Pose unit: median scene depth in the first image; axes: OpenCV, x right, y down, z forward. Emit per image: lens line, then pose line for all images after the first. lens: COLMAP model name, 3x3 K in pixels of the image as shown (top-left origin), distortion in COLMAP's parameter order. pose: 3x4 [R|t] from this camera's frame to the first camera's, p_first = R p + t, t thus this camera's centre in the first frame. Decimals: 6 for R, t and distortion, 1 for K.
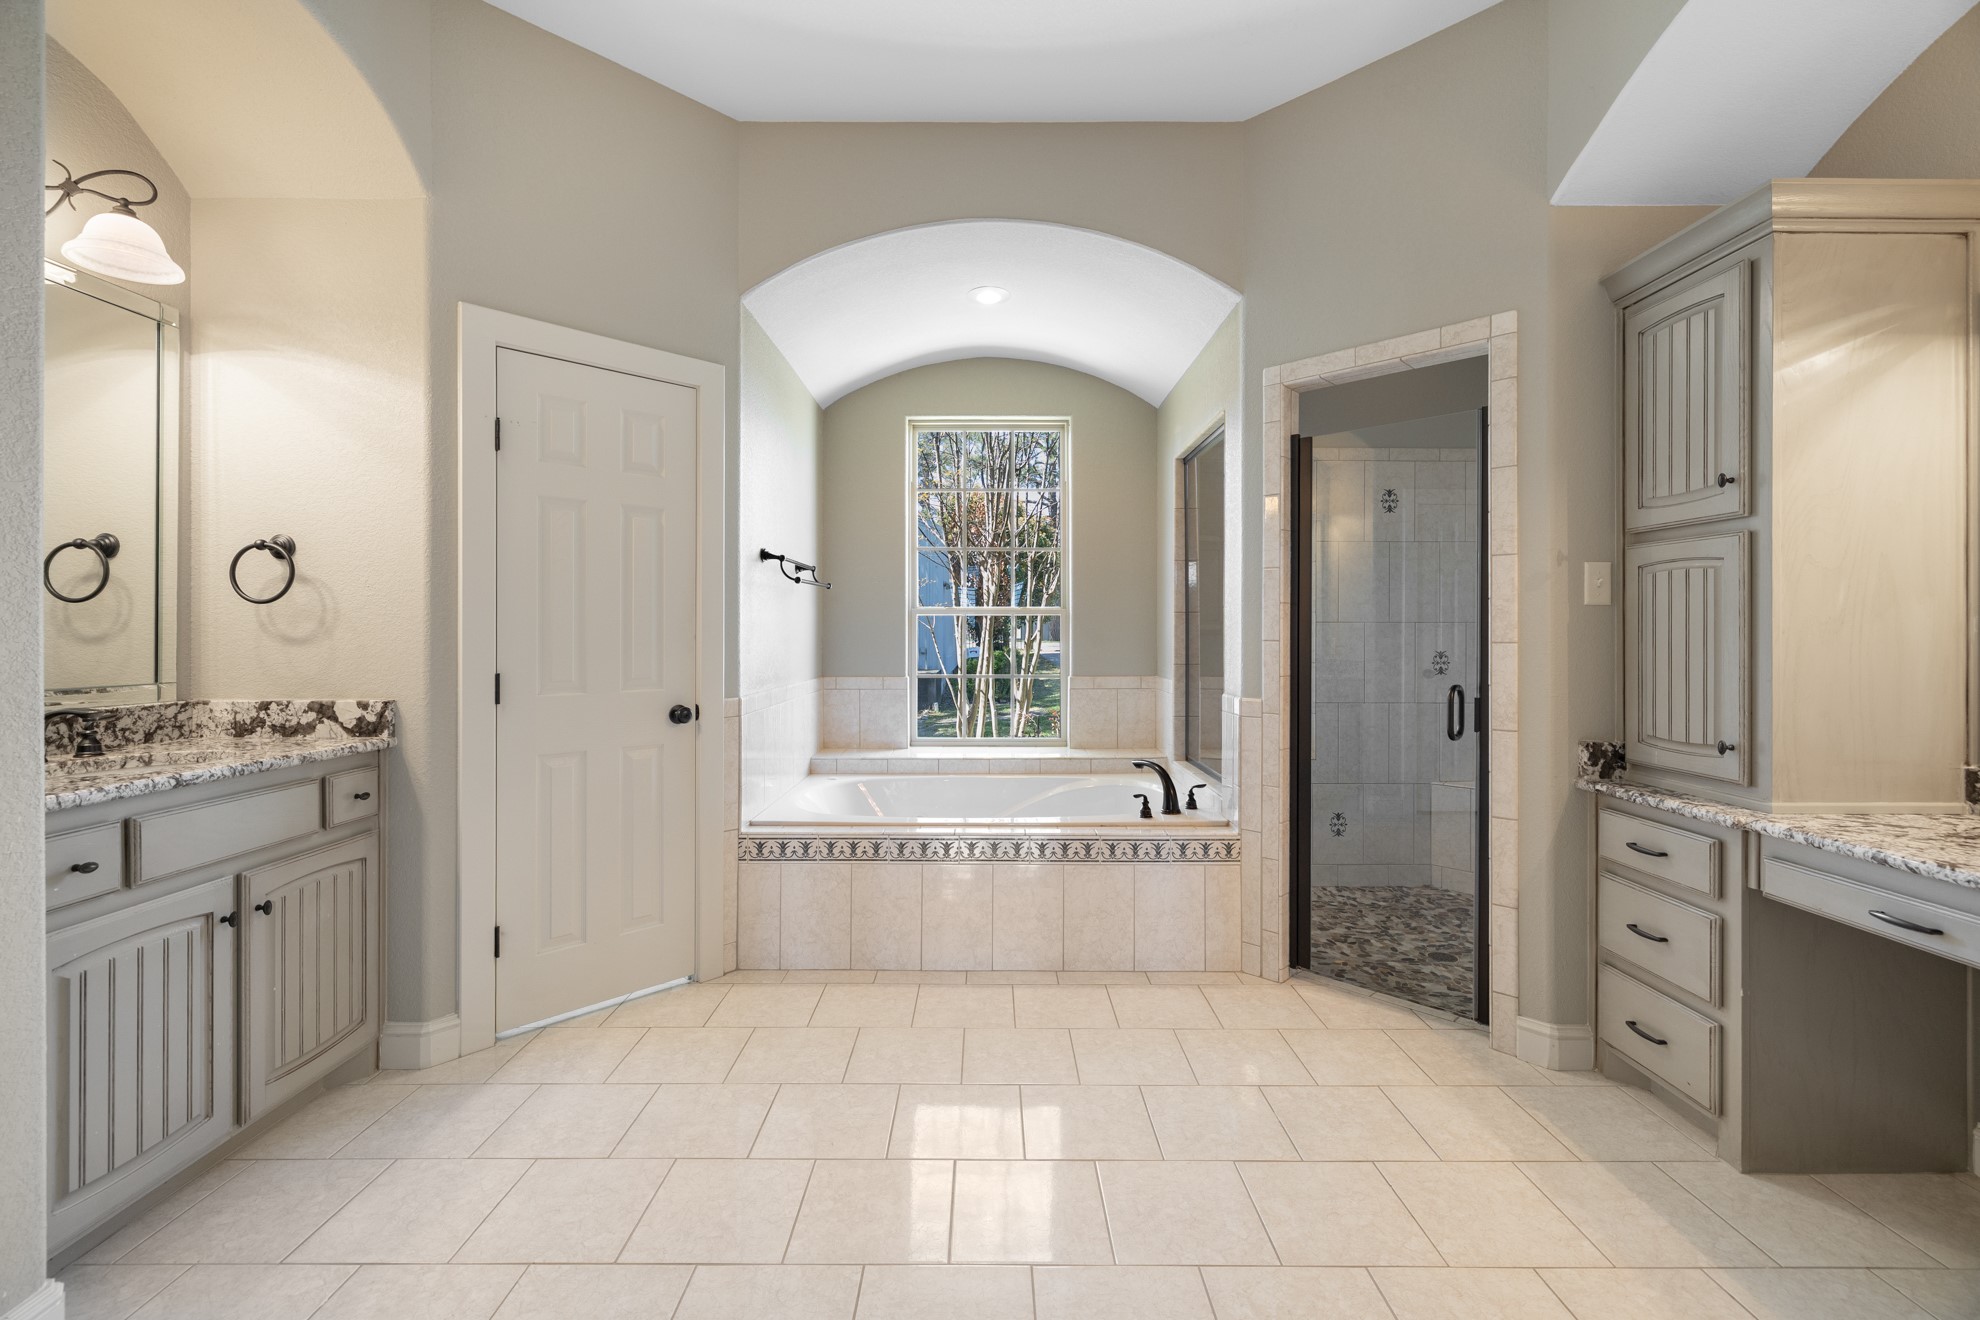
lens RADIAL K [[841.5, 0, 987.8], [0, 841.5, 635.2], [0, 0, 1]] dist [-0.001183, 0.001902]
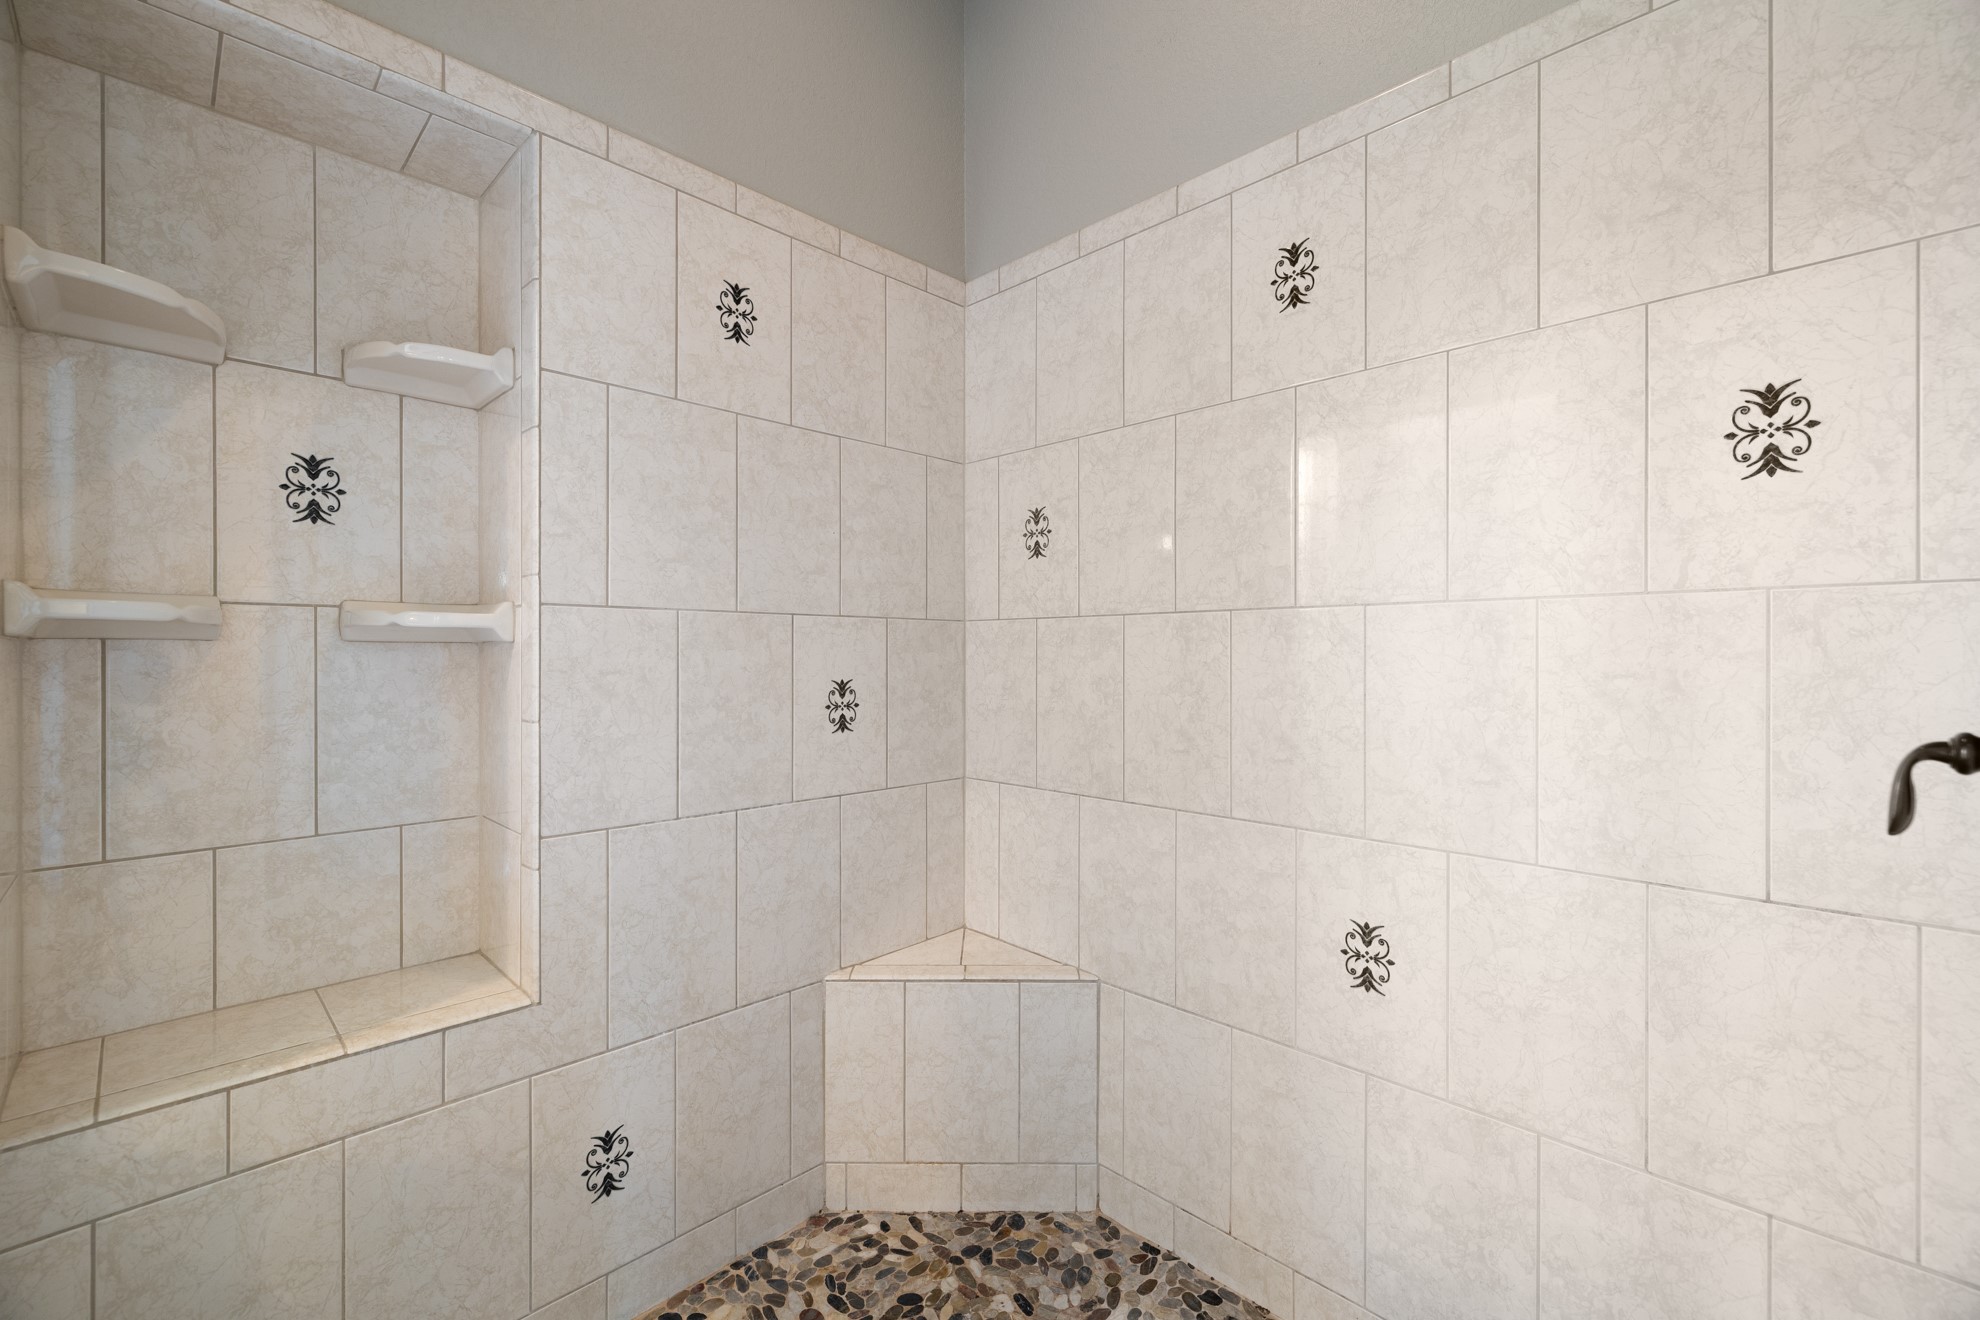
lens RADIAL K [[841.5, 0, 995.0], [0, 841.5, 656.9], [0, 0, 1]] dist [-0.001183, 0.001902]
pose [[0.706808, -0.001102, 0.707405, 0.415816], [0.002122, 0.999998, -0.000562, 0.010622], [-0.707403, 0.001898, 0.706808, 0.933937]]
